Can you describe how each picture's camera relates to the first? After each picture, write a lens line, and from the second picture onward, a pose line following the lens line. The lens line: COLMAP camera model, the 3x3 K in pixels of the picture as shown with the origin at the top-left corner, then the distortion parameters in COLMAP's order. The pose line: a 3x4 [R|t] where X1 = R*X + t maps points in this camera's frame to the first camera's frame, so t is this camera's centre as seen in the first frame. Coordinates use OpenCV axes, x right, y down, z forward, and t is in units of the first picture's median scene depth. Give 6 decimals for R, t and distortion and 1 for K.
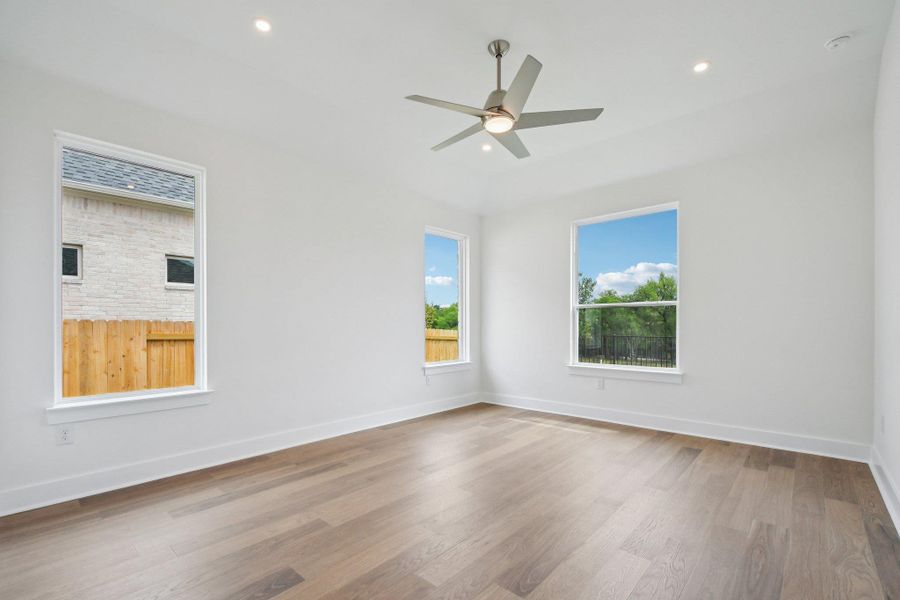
lens RADIAL K [[400.9, 0, 450.4], [0, 400.9, 324.7], [0, 0, 1]] dist [-0.001267, -0.000312]
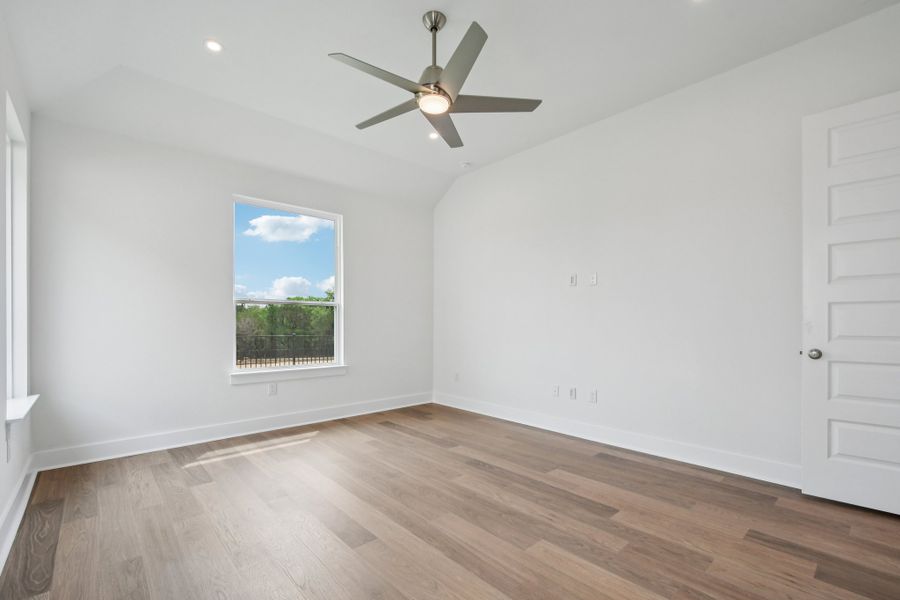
lens RADIAL K [[394.8, 0, 447.8], [0, 394.8, 322.6], [0, 0, 1]] dist [-0.002058, -0.000344]
pose [[0.110396, 0.003459, 0.993882, -0.499161], [0.001712, 0.999992, -0.003671, 0.004216], [-0.993886, 0.002107, 0.110389, 0.561626]]
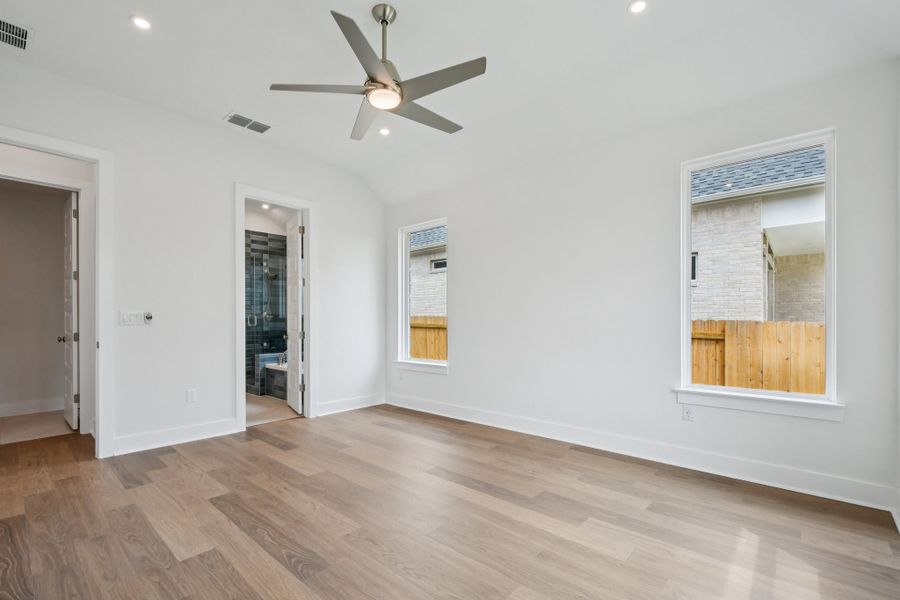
lens RADIAL K [[407.5, 0, 447.3], [0, 407.5, 322.7], [0, 0, 1]] dist [0.000518, -0.000114]
pose [[-0.001364, 0.005604, -0.999983, 0.669205], [-0.003492, 0.999978, 0.005609, -0.002341], [0.999993, 0.003500, -0.001345, 0.737943]]
